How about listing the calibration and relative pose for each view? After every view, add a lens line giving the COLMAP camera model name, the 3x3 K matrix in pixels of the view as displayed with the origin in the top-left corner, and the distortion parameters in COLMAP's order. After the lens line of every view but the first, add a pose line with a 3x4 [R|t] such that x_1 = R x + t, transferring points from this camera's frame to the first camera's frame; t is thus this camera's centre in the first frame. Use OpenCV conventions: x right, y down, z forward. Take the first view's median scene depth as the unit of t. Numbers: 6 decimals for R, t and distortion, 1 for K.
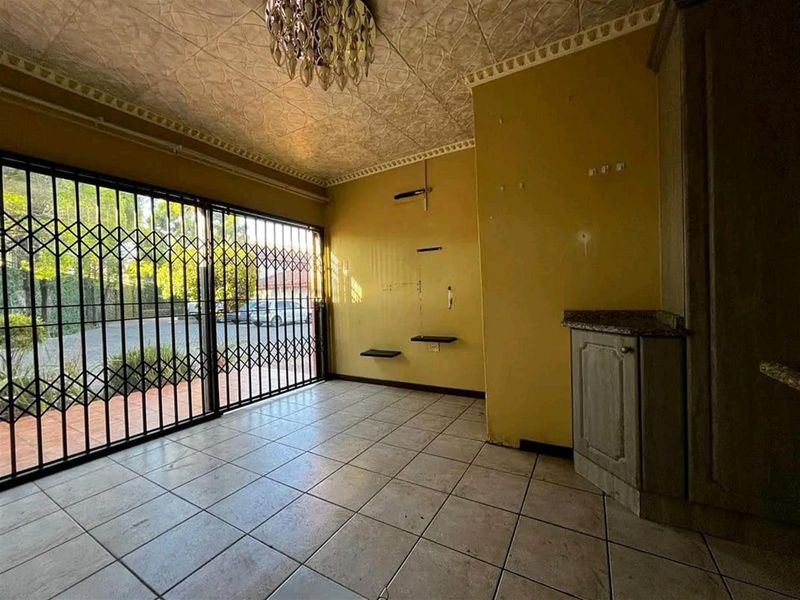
lens RADIAL K [[317.9, 0, 401.0], [0, 317.9, 300.2], [0, 0, 1]] dist [0.002872, 0.000653]
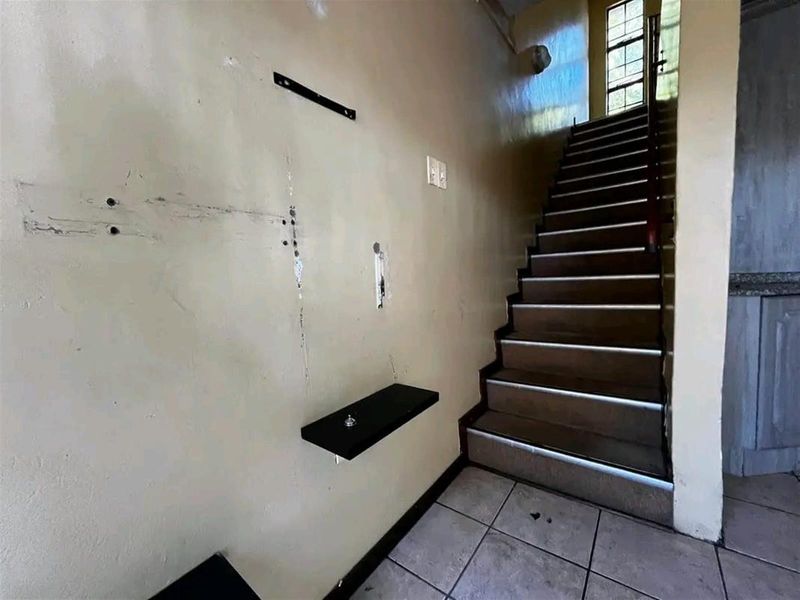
lens RADIAL K [[317.9, 0, 400.4], [0, 317.9, 299.6], [0, 0, 1]] dist [0.002872, 0.000653]
pose [[0.130448, -0.058544, 0.989725, -0.186632], [0.058631, 0.996964, 0.051244, 0.002159], [-0.989720, 0.051344, 0.133484, 0.930587]]
